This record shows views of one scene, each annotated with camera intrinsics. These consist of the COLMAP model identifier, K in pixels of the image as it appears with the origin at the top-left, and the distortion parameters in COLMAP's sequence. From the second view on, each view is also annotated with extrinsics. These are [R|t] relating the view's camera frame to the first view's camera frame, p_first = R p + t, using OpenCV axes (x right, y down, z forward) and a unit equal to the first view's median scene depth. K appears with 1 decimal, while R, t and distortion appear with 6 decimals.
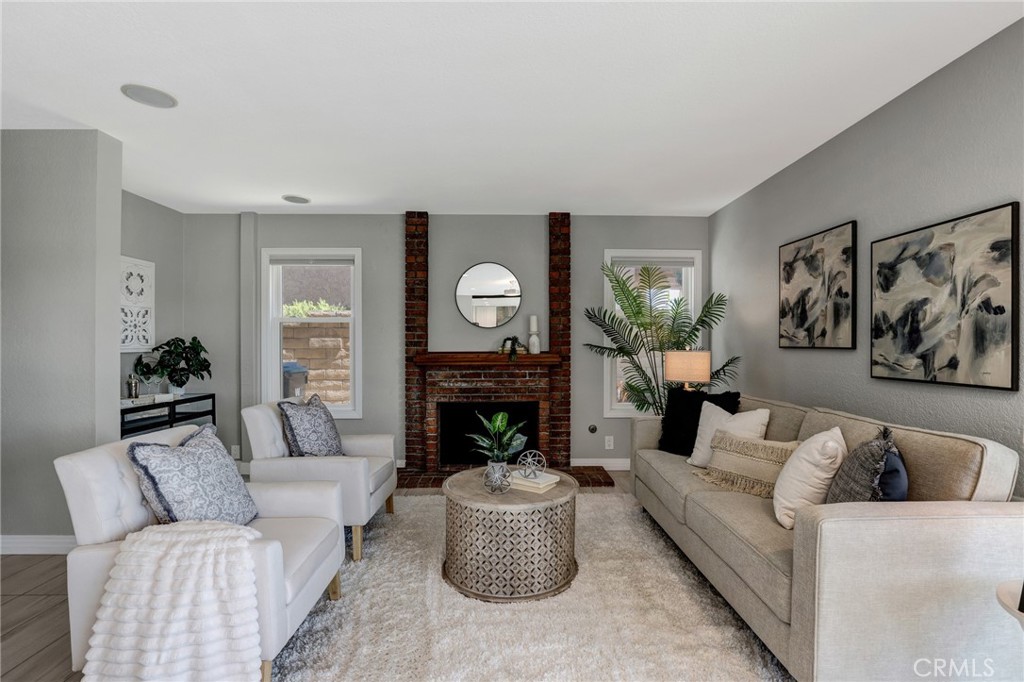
lens RADIAL K [[470.0, 0, 519.0], [0, 470.0, 345.1], [0, 0, 1]] dist [-0.035198, 0.009359]
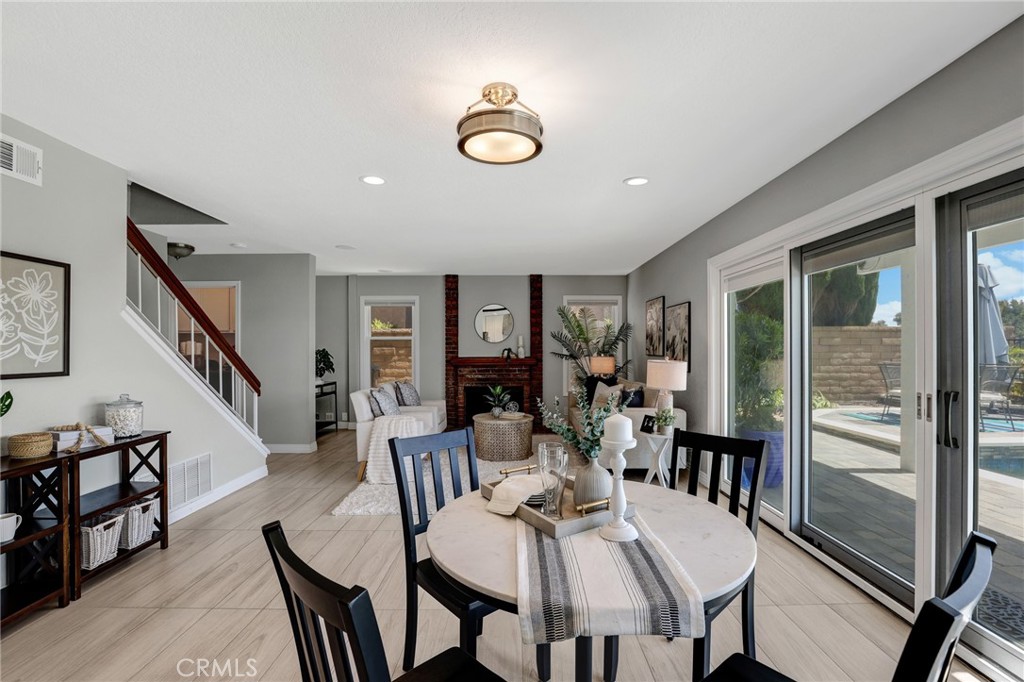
lens RADIAL K [[472.1, 0, 524.3], [0, 472.1, 344.4], [0, 0, 1]] dist [-0.029957, 0.000403]
pose [[0.999969, -0.002197, -0.007526, 0.063595], [0.002130, 0.999959, -0.008845, -0.018312], [0.007545, 0.008829, 0.999933, -0.792371]]
